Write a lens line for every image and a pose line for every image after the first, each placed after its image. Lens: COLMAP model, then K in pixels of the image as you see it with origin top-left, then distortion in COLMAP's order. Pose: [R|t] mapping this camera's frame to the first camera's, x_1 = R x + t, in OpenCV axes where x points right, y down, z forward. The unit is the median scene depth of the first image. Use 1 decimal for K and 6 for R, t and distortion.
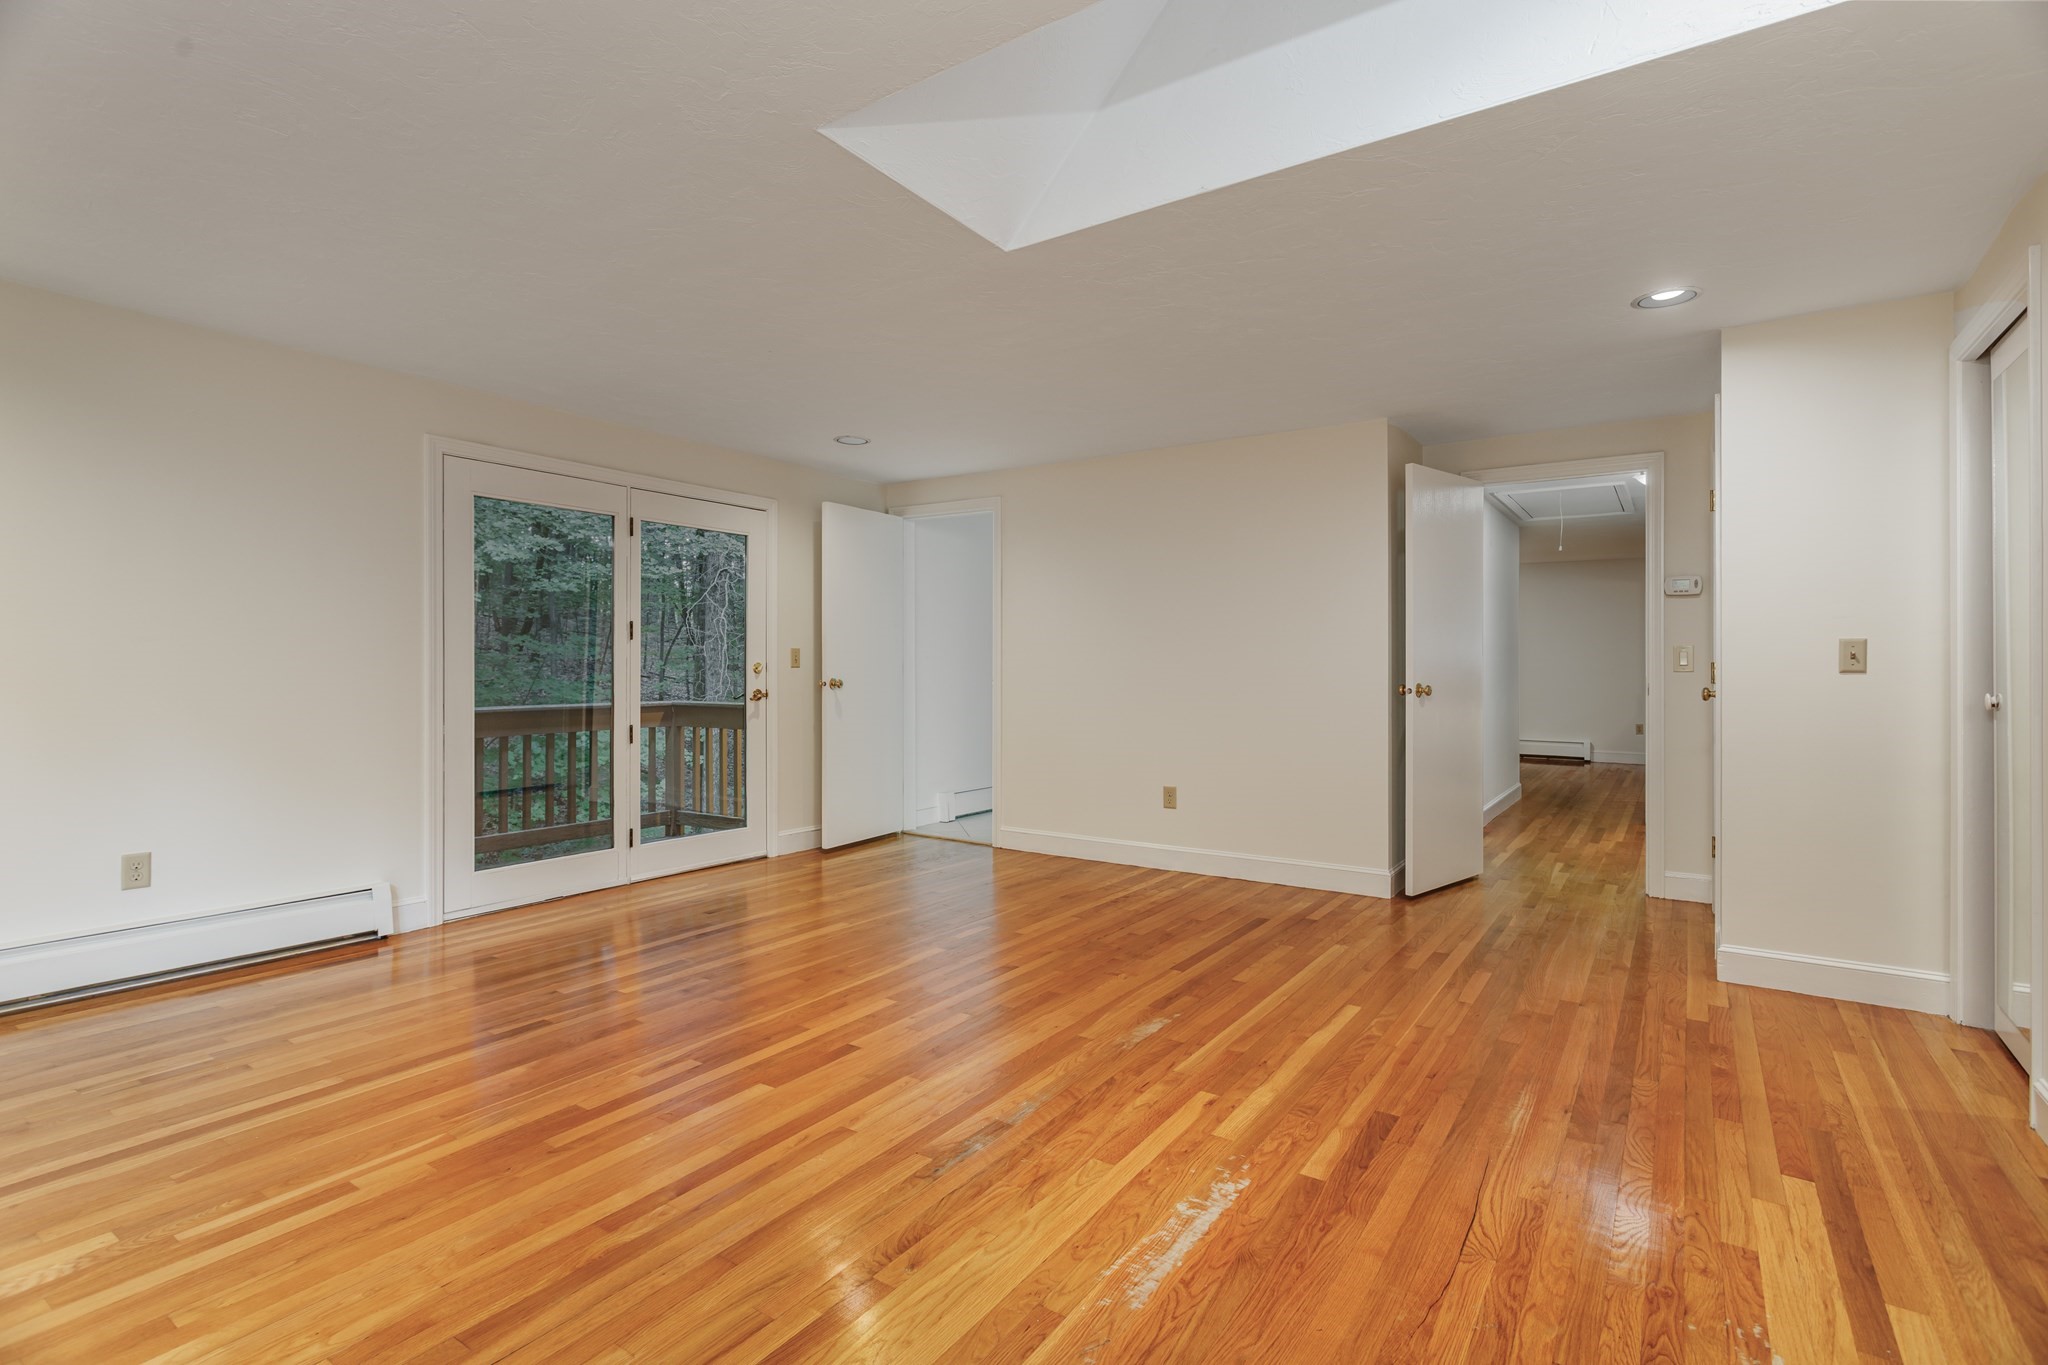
lens RADIAL K [[973.8, 0, 1022.0], [0, 973.8, 671.5], [0, 0, 1]] dist [0.001211, -0.000297]
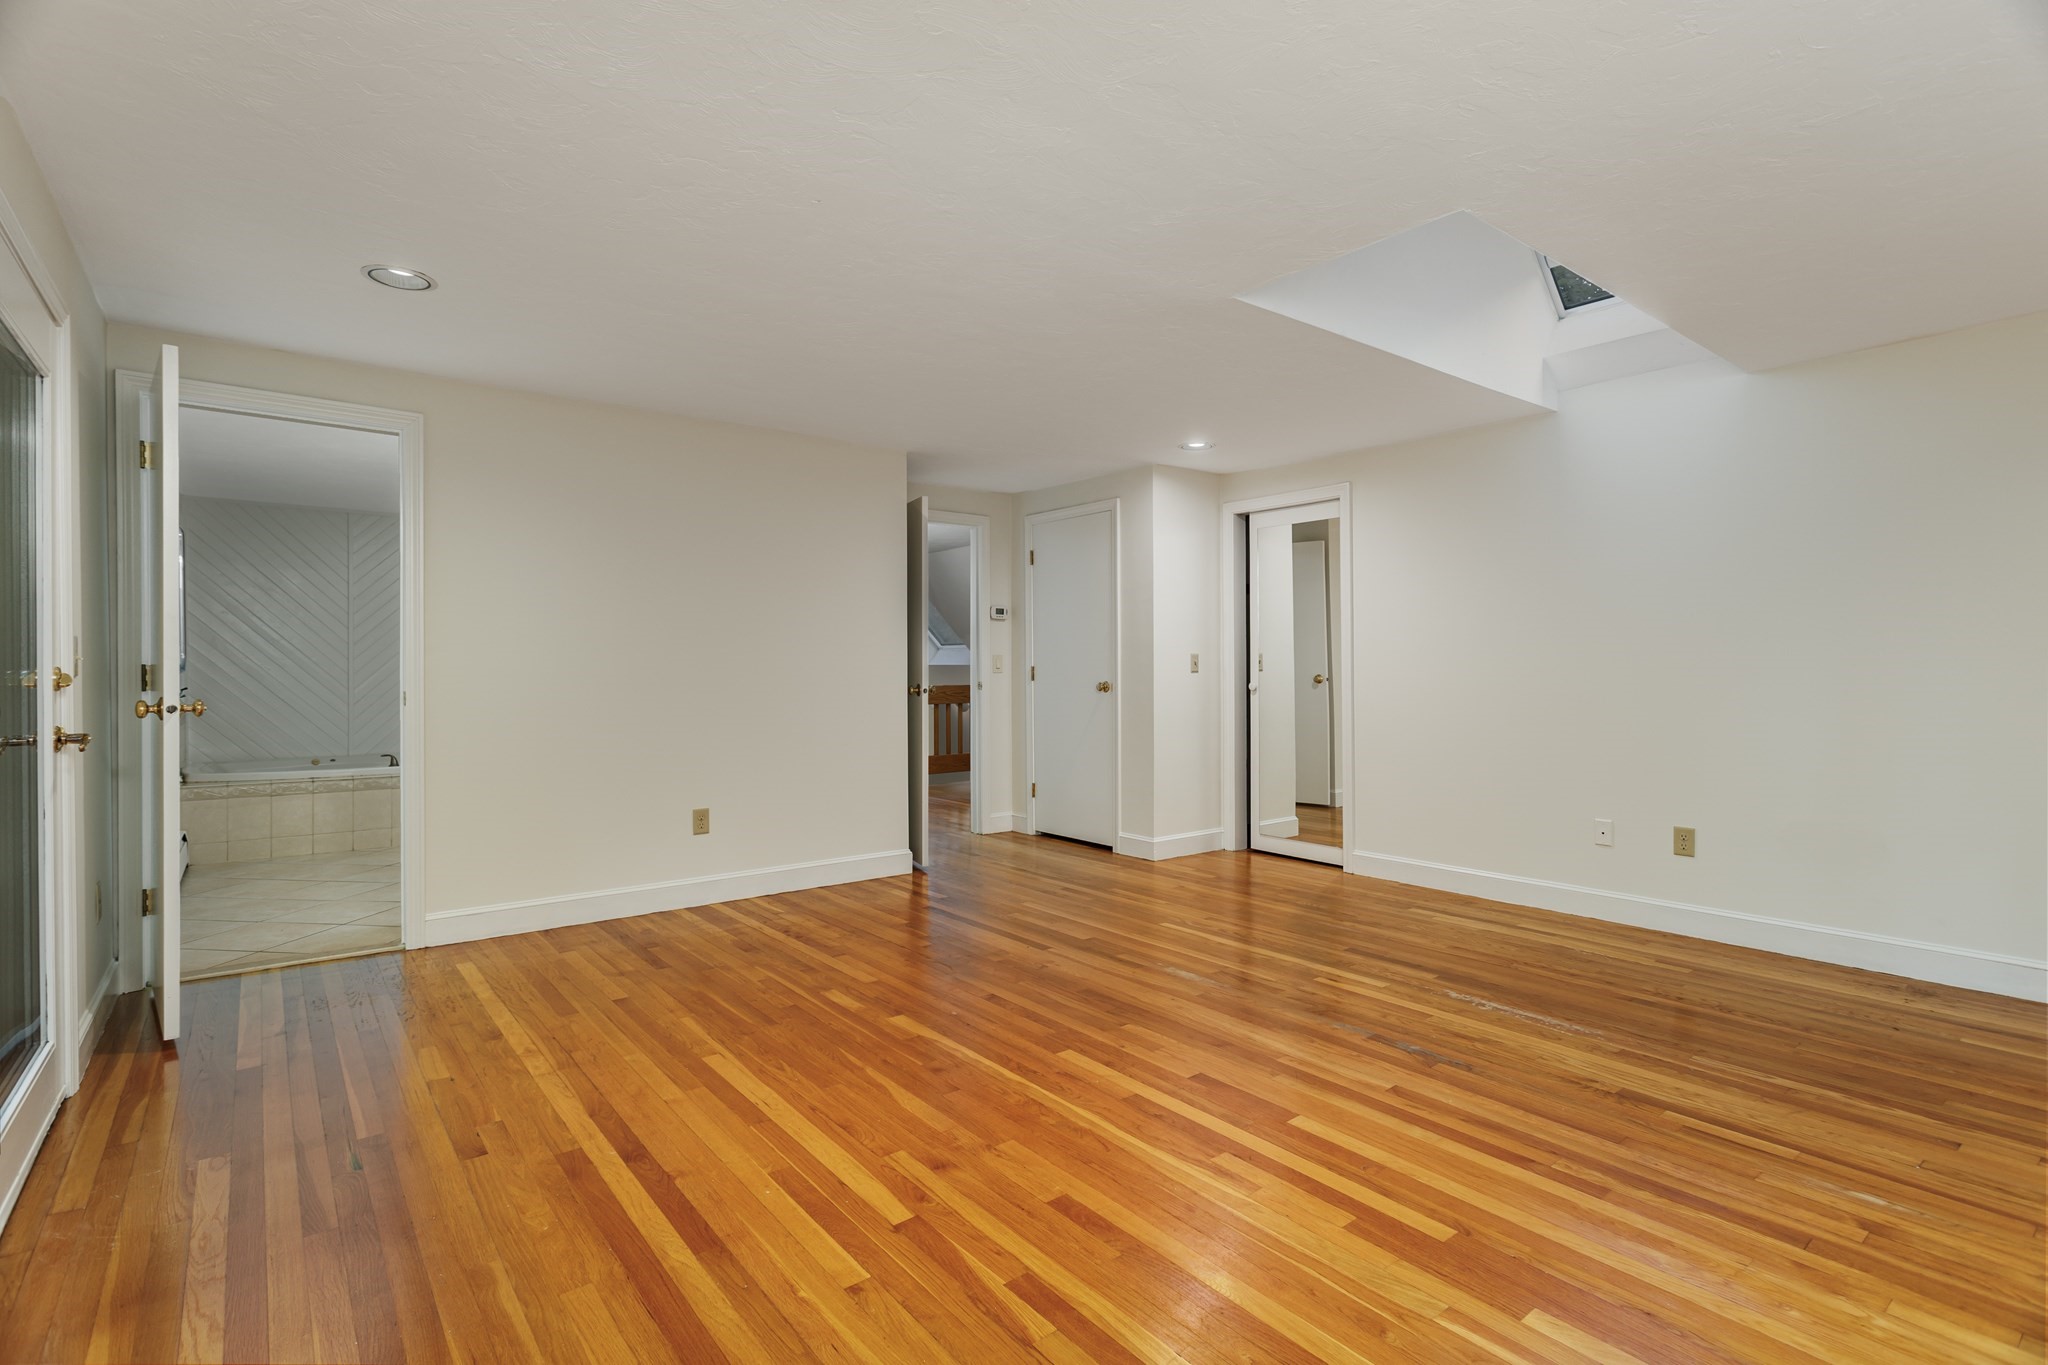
lens RADIAL K [[973.8, 0, 1021.3], [0, 973.8, 676.9], [0, 0, 1]] dist [0.001211, -0.000297]
pose [[0.298089, -0.011688, 0.954466, -1.068632], [0.007800, 0.999921, 0.009809, -0.012559], [-0.954506, 0.004521, 0.298157, 0.836819]]
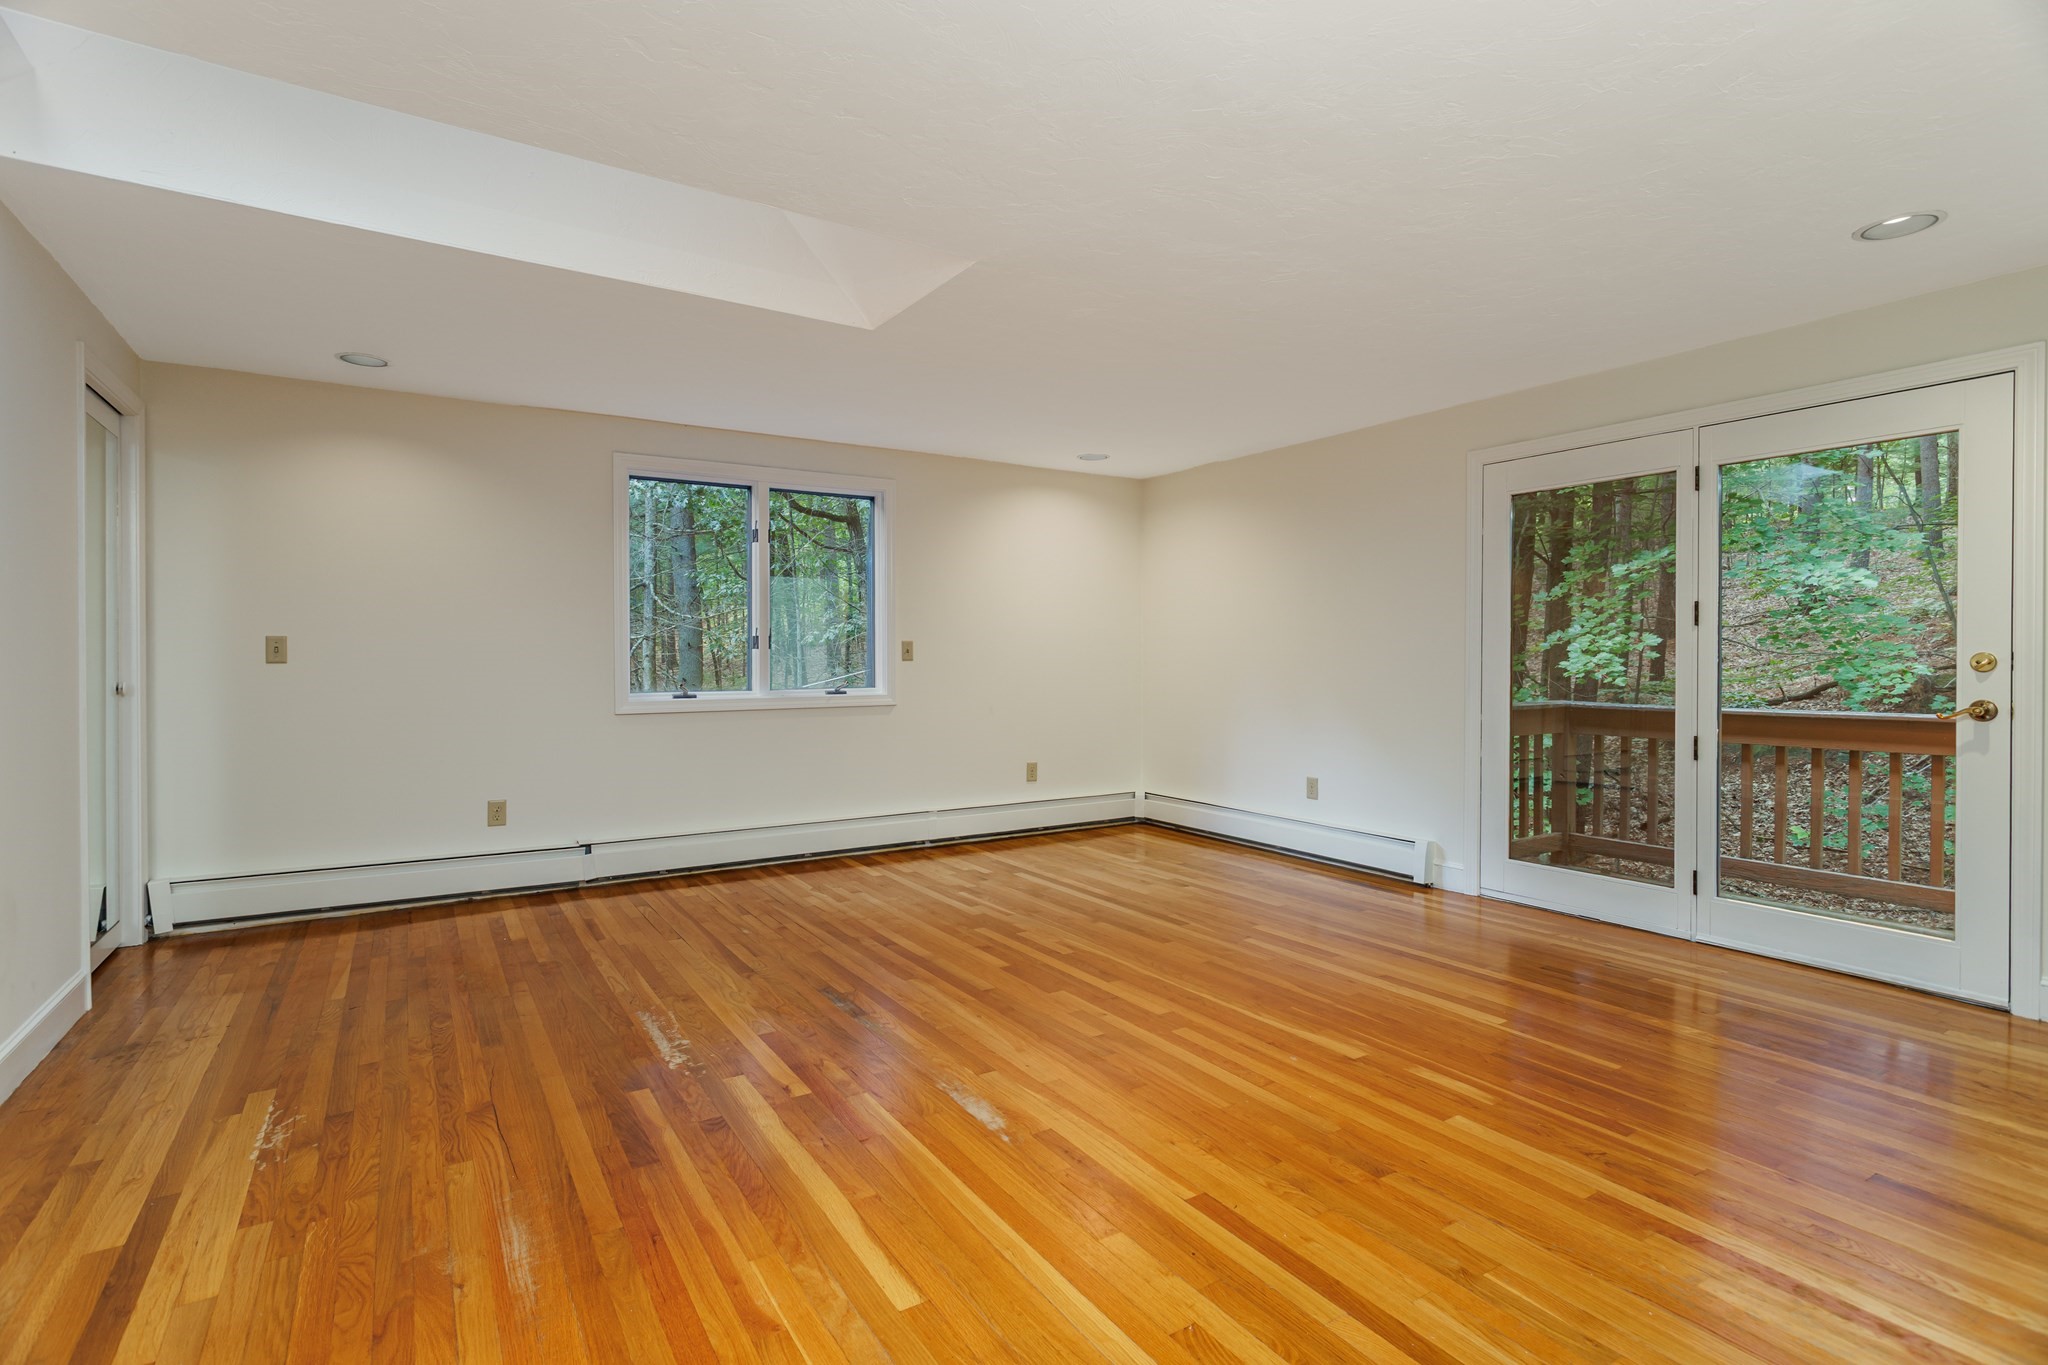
lens RADIAL K [[973.8, 0, 1027.2], [0, 973.8, 669.6], [0, 0, 1]] dist [0.001211, -0.000297]
pose [[-0.388892, 0.007539, -0.921253, 0.856152], [-0.002944, 0.999951, 0.009426, -0.005712], [0.921279, 0.006378, -0.388851, 1.348920]]
